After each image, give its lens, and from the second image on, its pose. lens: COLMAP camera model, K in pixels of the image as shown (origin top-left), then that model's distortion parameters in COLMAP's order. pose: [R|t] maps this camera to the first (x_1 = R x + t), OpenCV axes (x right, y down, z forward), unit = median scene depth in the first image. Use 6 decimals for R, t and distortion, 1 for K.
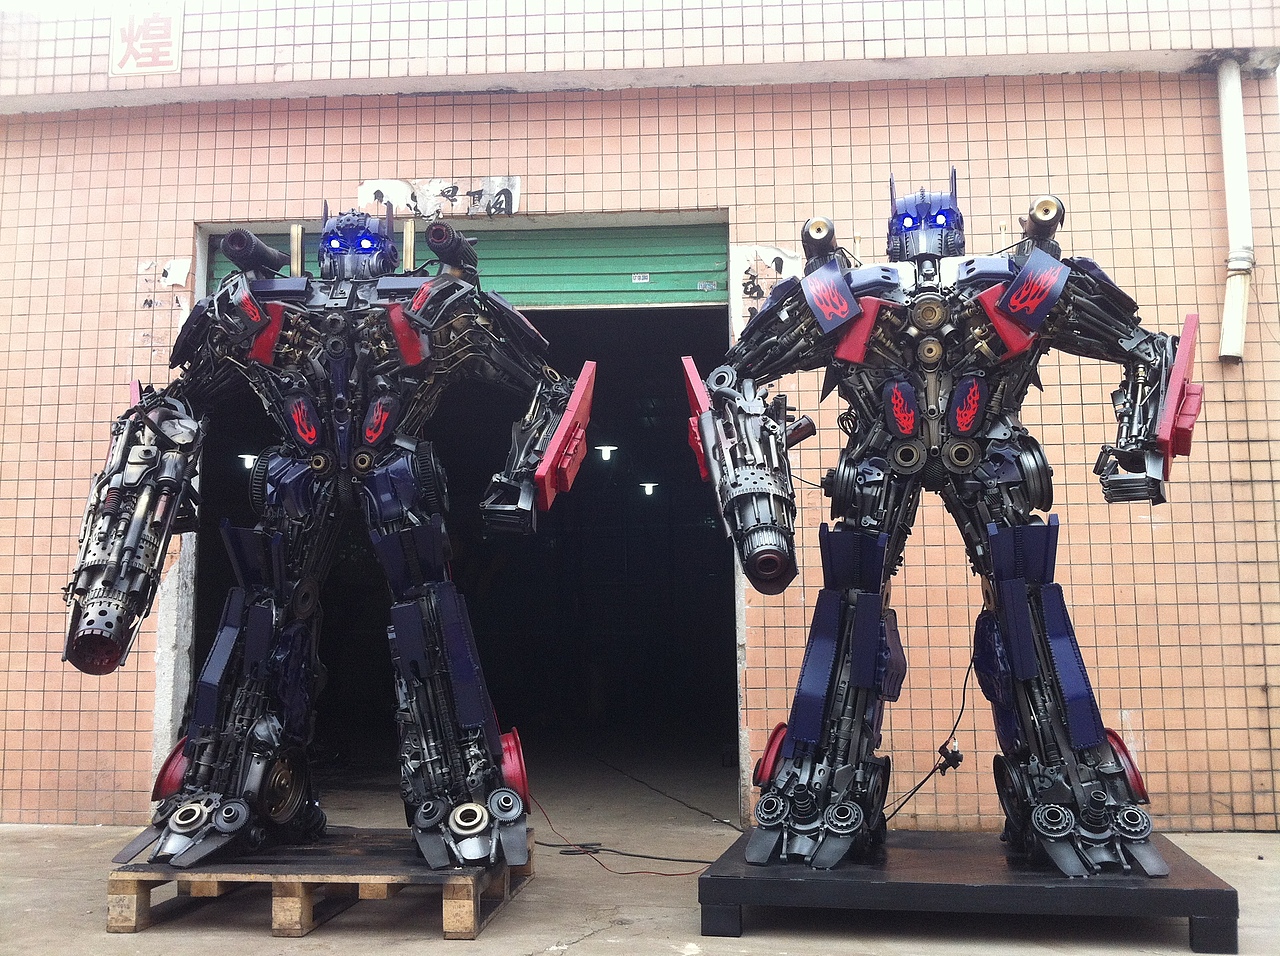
lens RADIAL K [[1250.6, 0, 638.8], [0, 1250.6, 505.2], [0, 0, 1]] dist [0.100028, -0.328892]
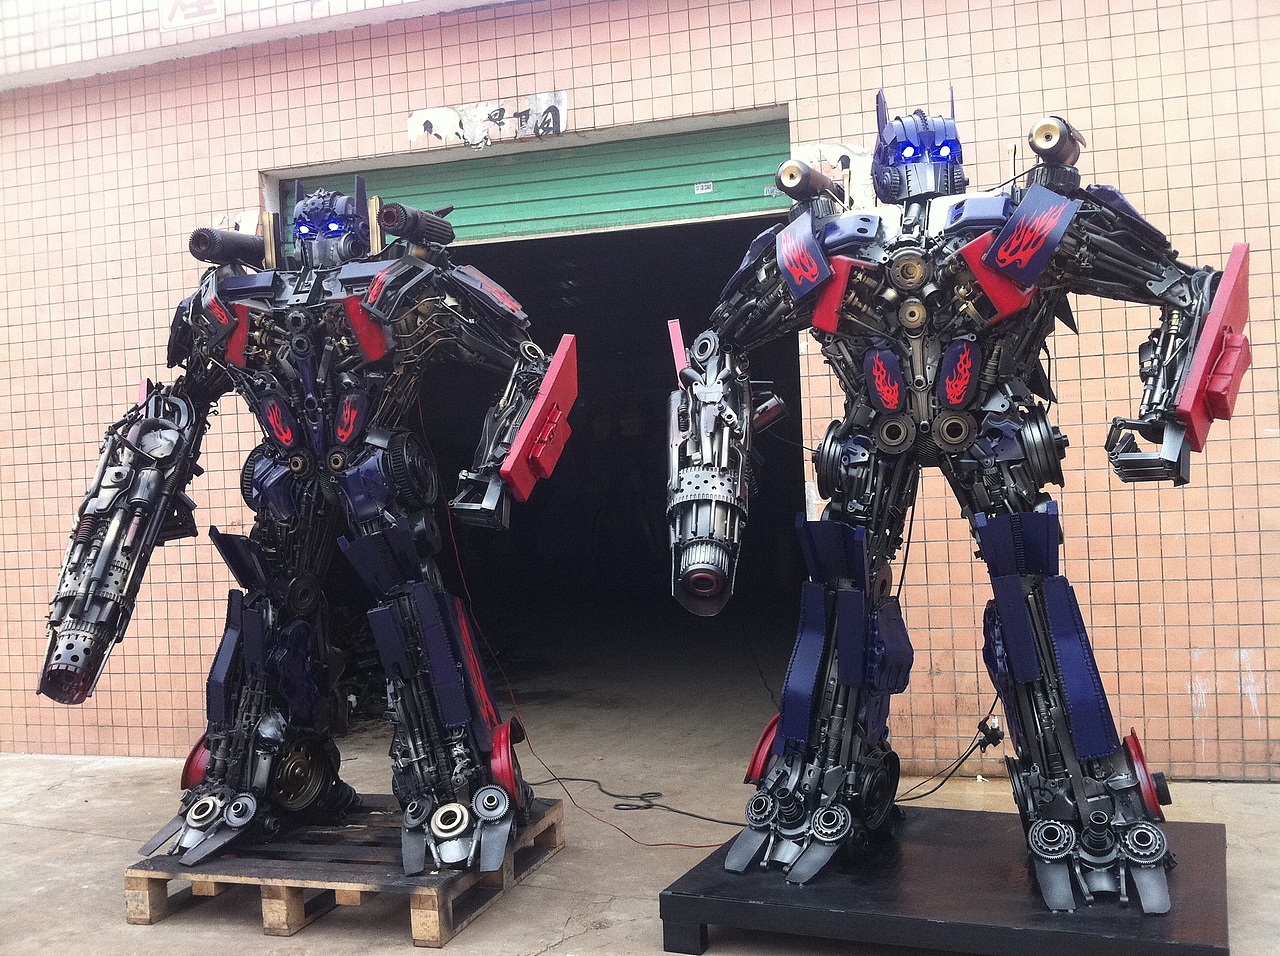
lens RADIAL K [[1244.2, 0, 637.1], [0, 1244.2, 518.2], [0, 0, 1]] dist [0.091626, -0.305572]
pose [[0.975287, -0.032335, -0.218565, 0.229465], [0.065207, 0.987294, 0.144909, -0.120822], [0.211102, -0.155580, 0.965003, 0.097680]]
